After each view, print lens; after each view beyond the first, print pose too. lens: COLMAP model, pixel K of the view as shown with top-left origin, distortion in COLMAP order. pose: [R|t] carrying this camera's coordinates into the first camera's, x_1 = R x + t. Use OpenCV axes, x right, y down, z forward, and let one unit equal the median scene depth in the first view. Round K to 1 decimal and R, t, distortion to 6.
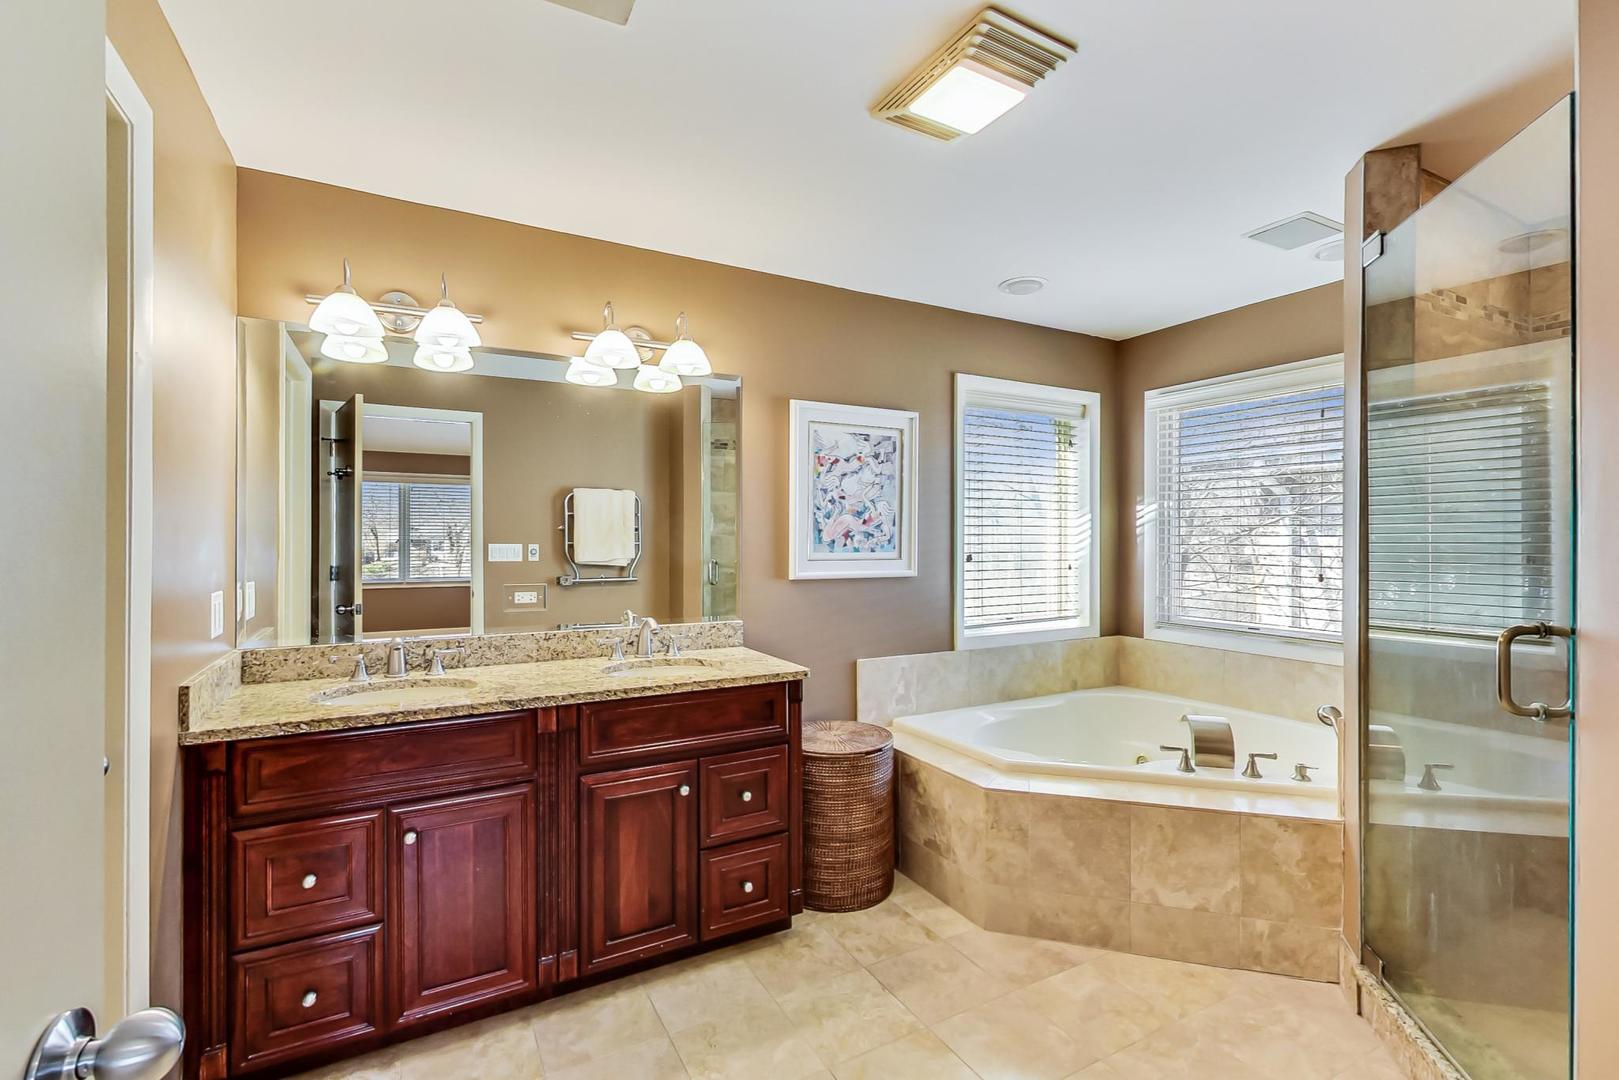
lens RADIAL K [[710.6, 0, 820.5], [0, 710.6, 533.9], [0, 0, 1]] dist [-0.009723, -0.000838]
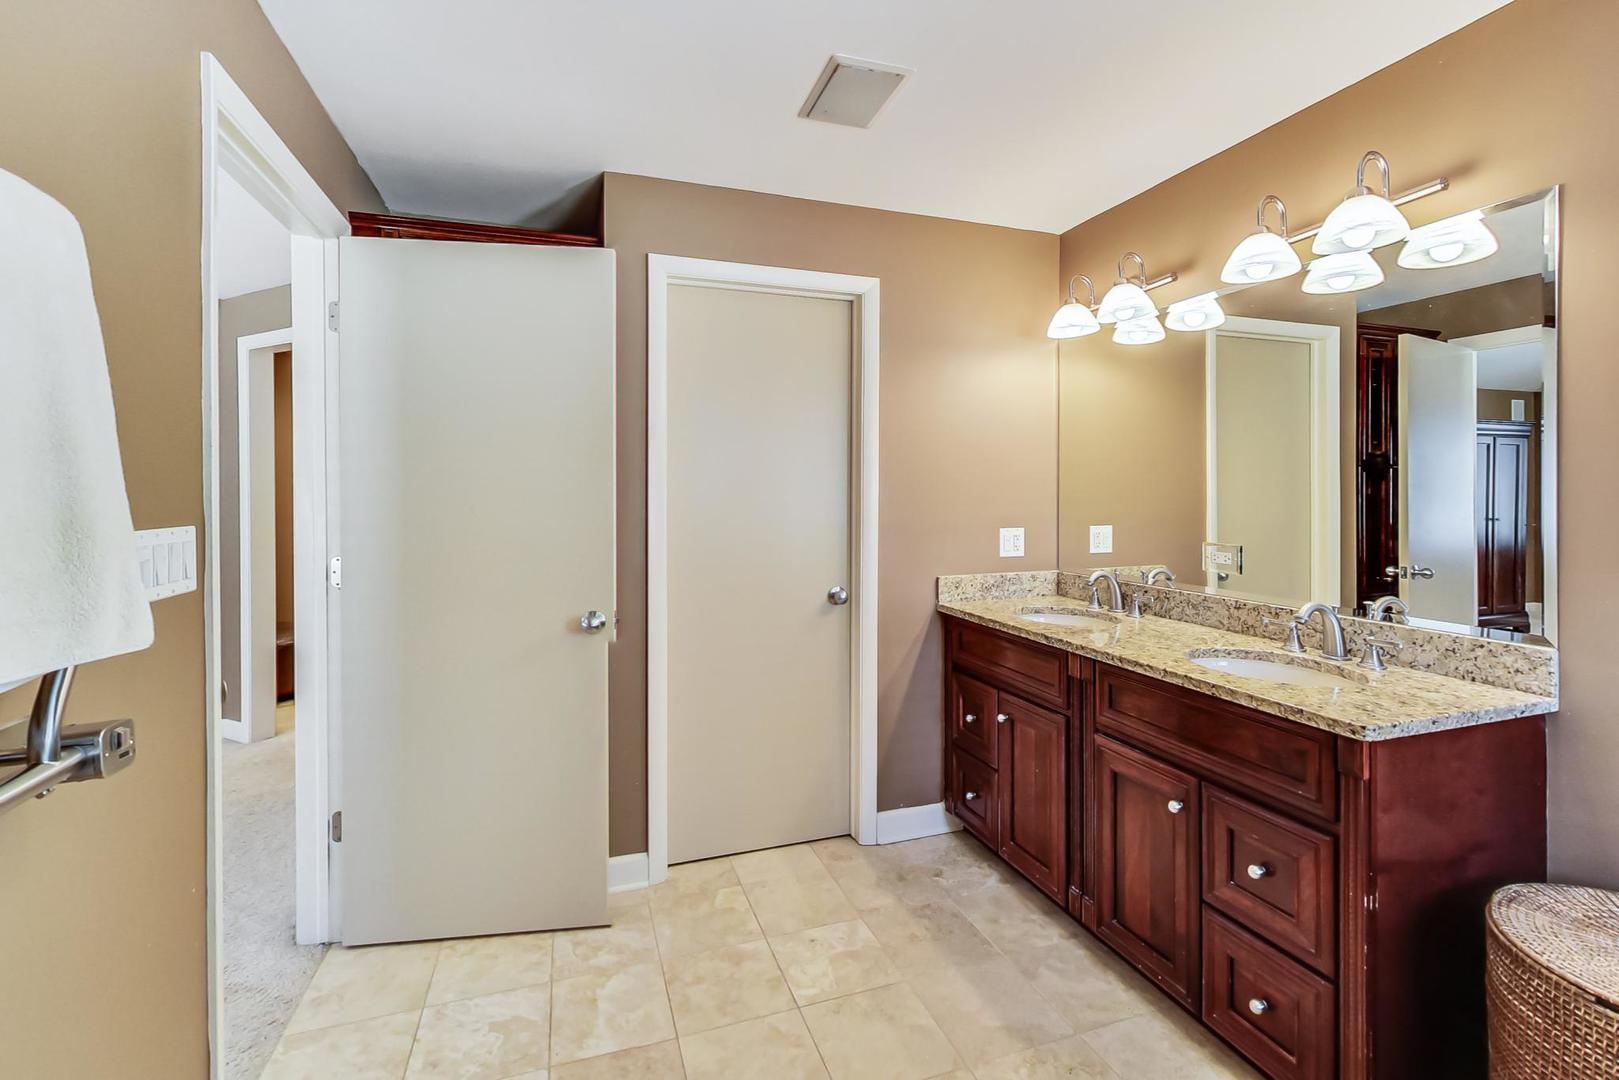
lens RADIAL K [[710.6, 0, 800.9], [0, 710.6, 510.1], [0, 0, 1]] dist [-0.009723, -0.000838]
pose [[-0.186984, 0.020015, -0.982159, 0.510026], [0.003353, 0.999800, 0.019736, 0.007705], [0.982357, 0.000397, -0.187014, 0.565827]]
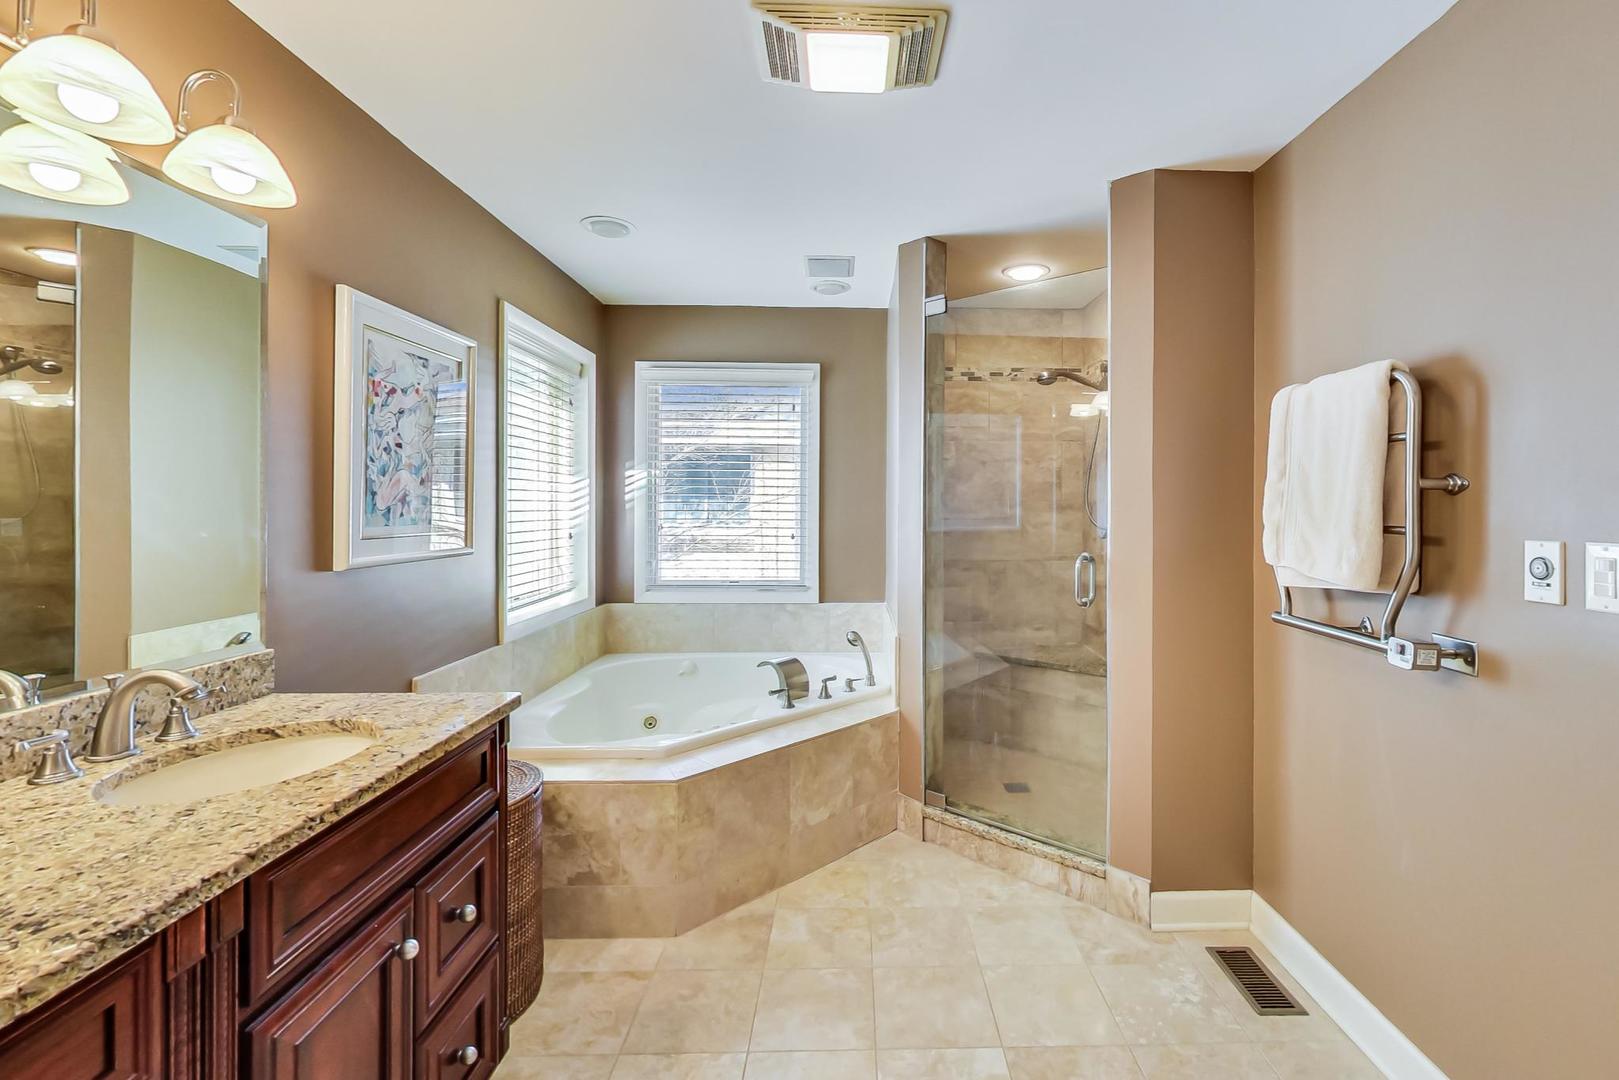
lens RADIAL K [[710.6, 0, 863.2], [0, 710.6, 500.5], [0, 0, 1]] dist [-0.009723, -0.000838]
pose [[0.463340, 0.005732, 0.886162, -0.403423], [-0.006644, 0.999973, -0.002995, 0.000938], [-0.886156, -0.004500, 0.463365, 0.321307]]
